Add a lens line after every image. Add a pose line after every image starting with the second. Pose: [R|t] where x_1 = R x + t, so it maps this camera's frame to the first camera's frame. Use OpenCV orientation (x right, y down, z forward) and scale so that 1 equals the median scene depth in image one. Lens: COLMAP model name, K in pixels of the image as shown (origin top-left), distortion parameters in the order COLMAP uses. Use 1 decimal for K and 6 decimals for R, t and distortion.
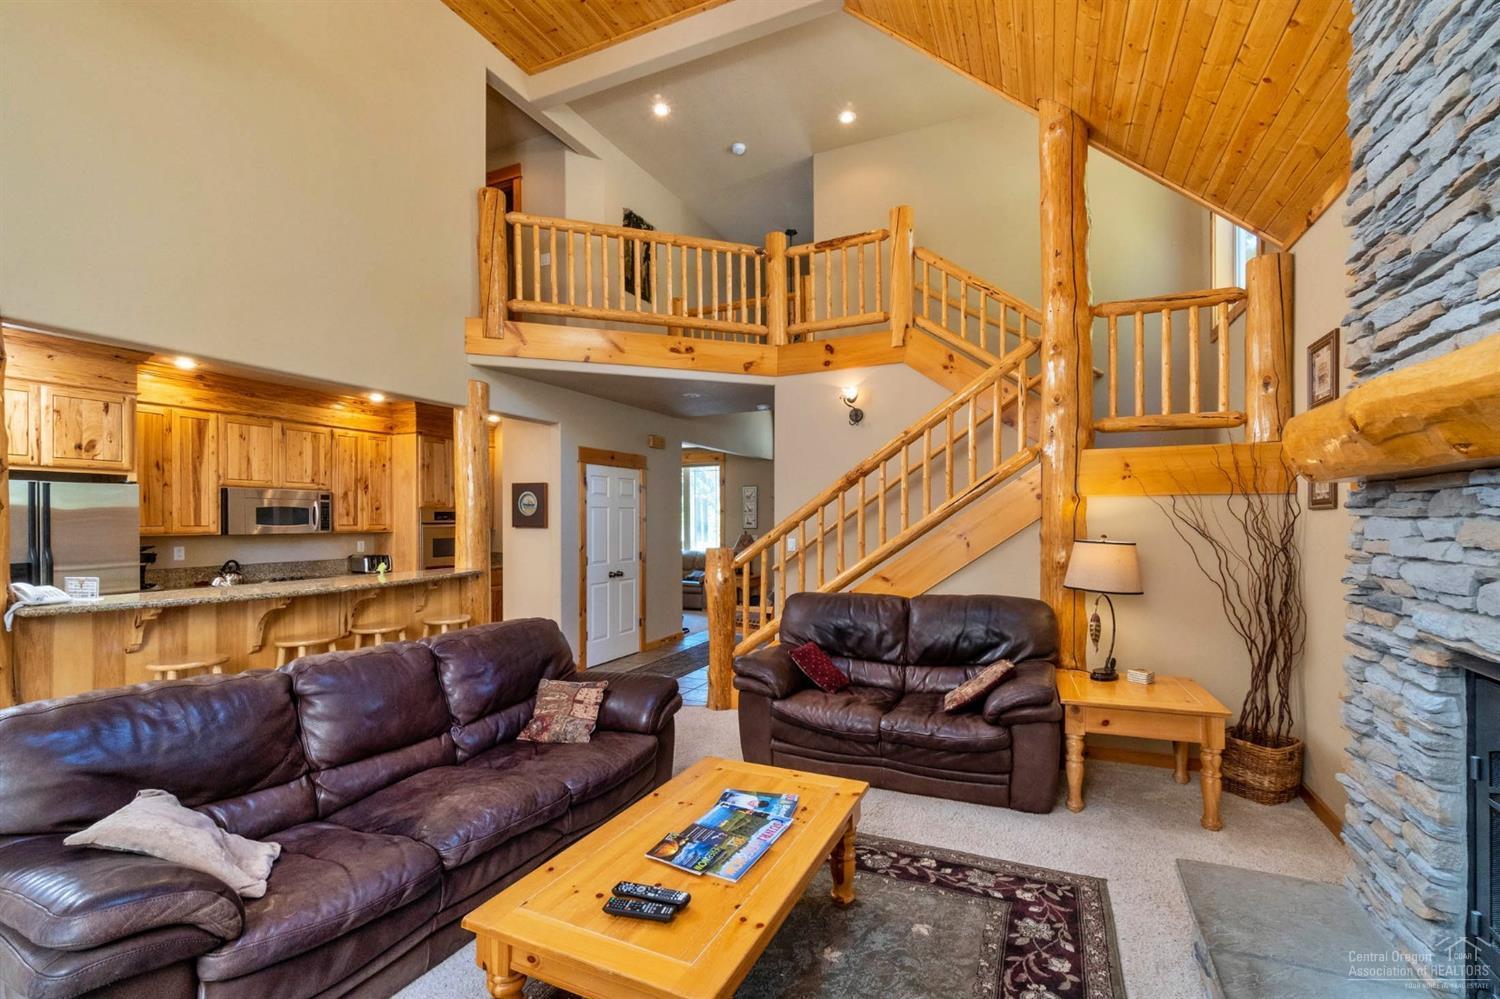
lens RADIAL K [[638.9, 0, 755.7], [0, 638.9, 510.5], [0, 0, 1]] dist [0.001093, -0.015204]
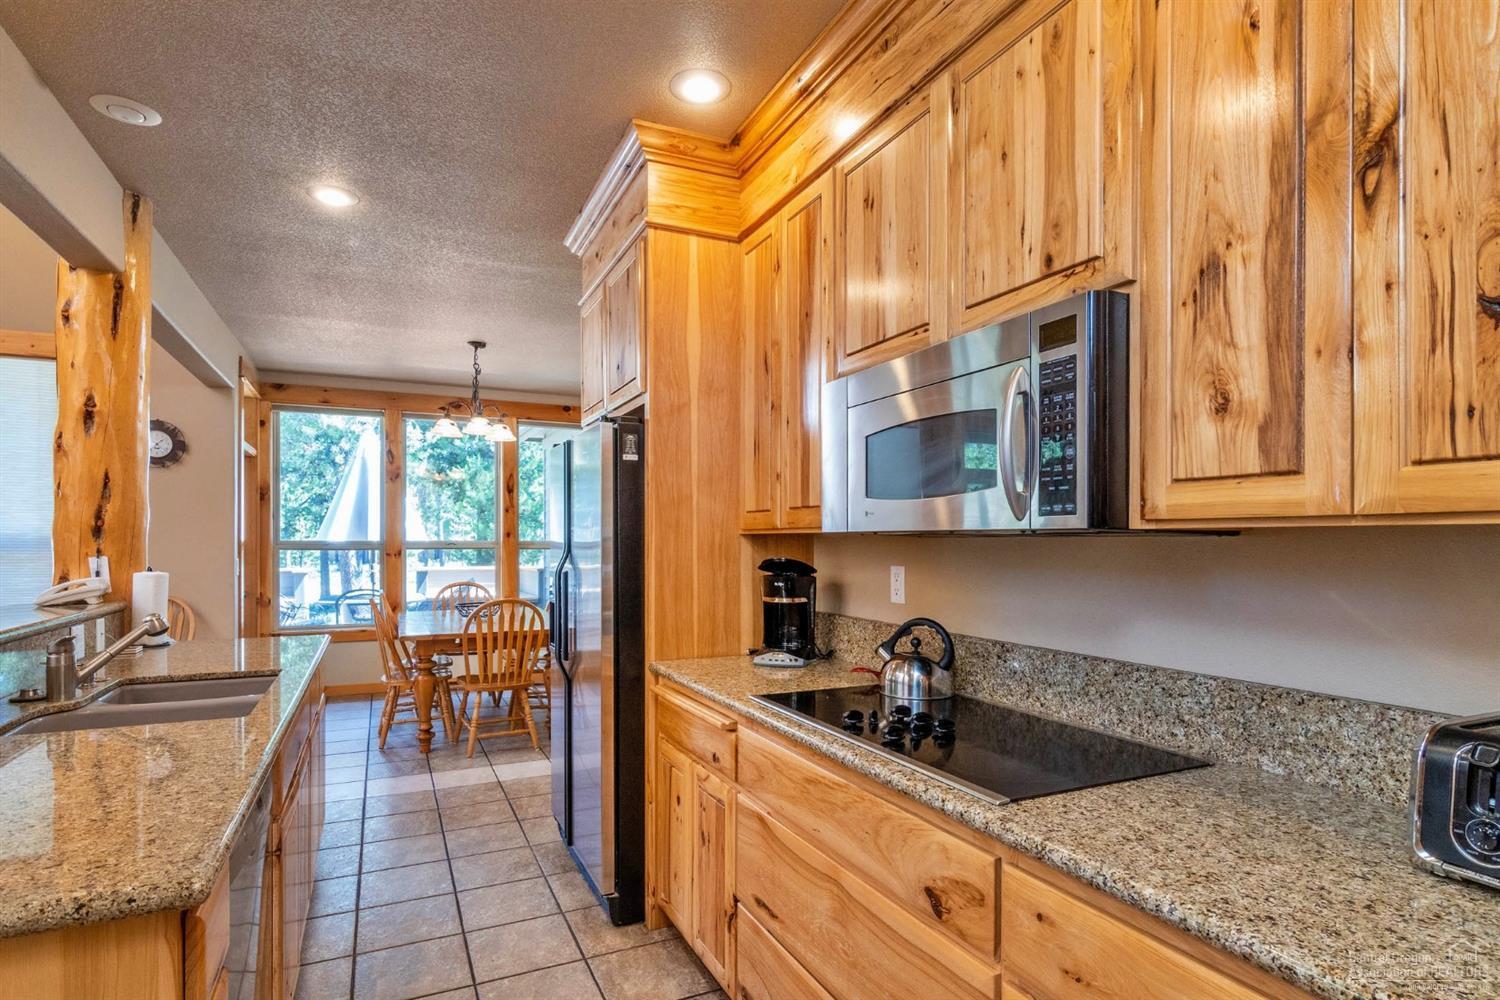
lens RADIAL K [[784.5, 0, 747.0], [0, 784.5, 541.8], [0, 0, 1]] dist [0.001803, 0.000264]
pose [[-0.657073, -0.001363, -0.753826, -0.452656], [0.005331, 0.999965, -0.006455, 0.040750], [0.753808, -0.008260, -0.657043, 1.094041]]
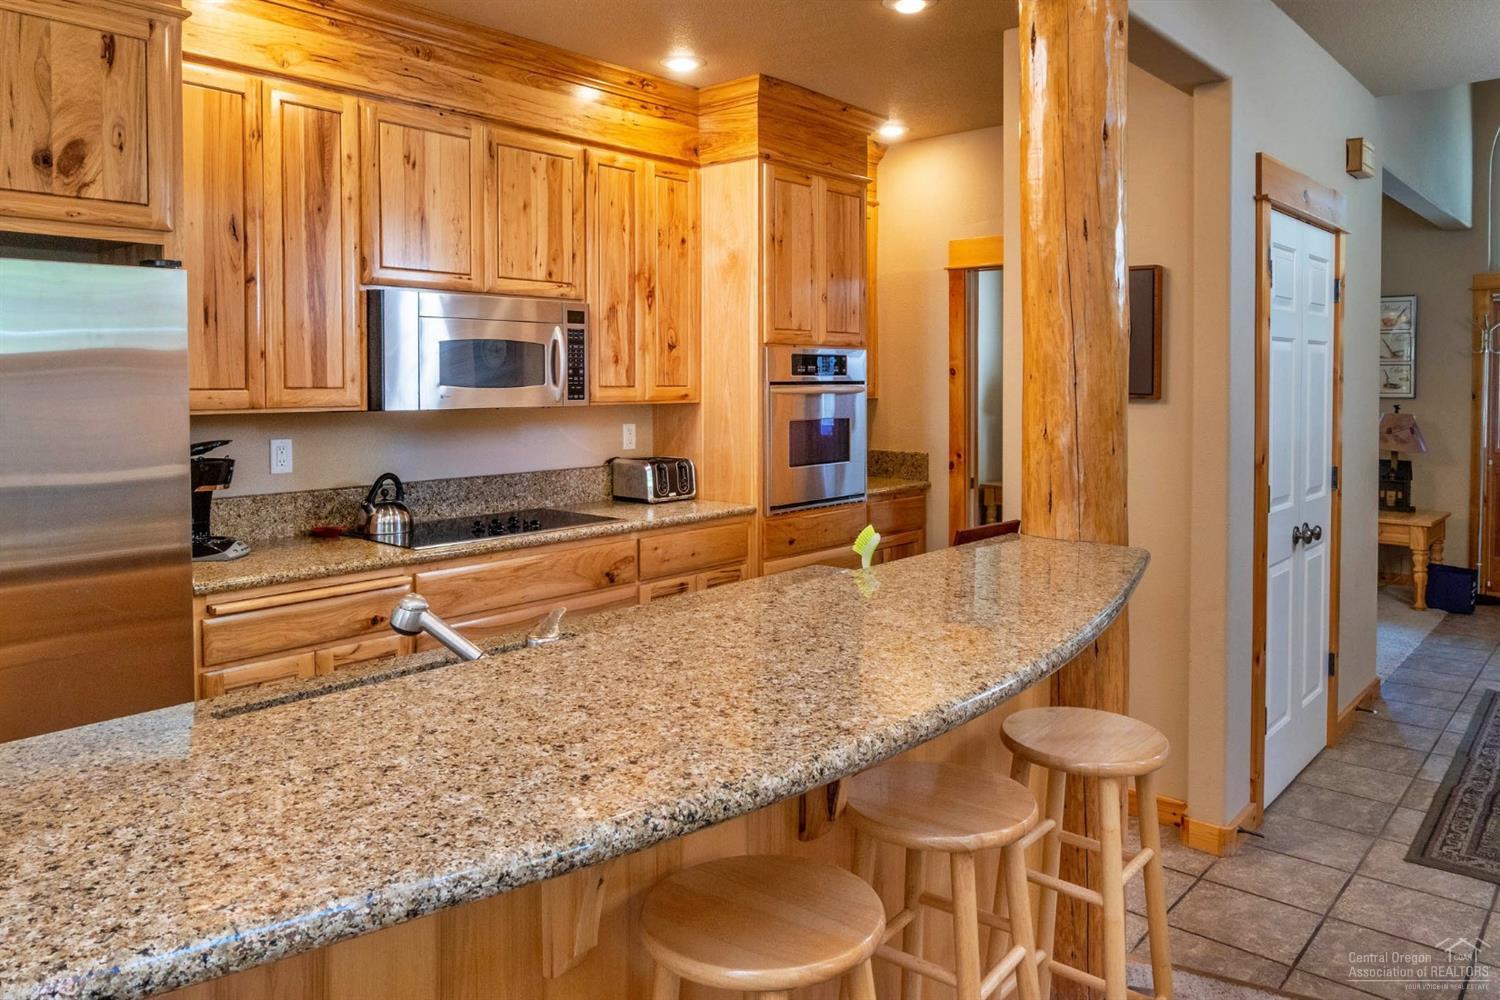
lens RADIAL K [[1067.0, 0, 746.8], [0, 1067.0, 408.9], [0, 0, 1]] dist [-0.048255, 0.003256]
pose [[0.955346, 0.010587, -0.295298, -0.379357], [0.001925, 0.999114, 0.042046, 0.009147], [0.295482, -0.040737, 0.954479, 0.394756]]
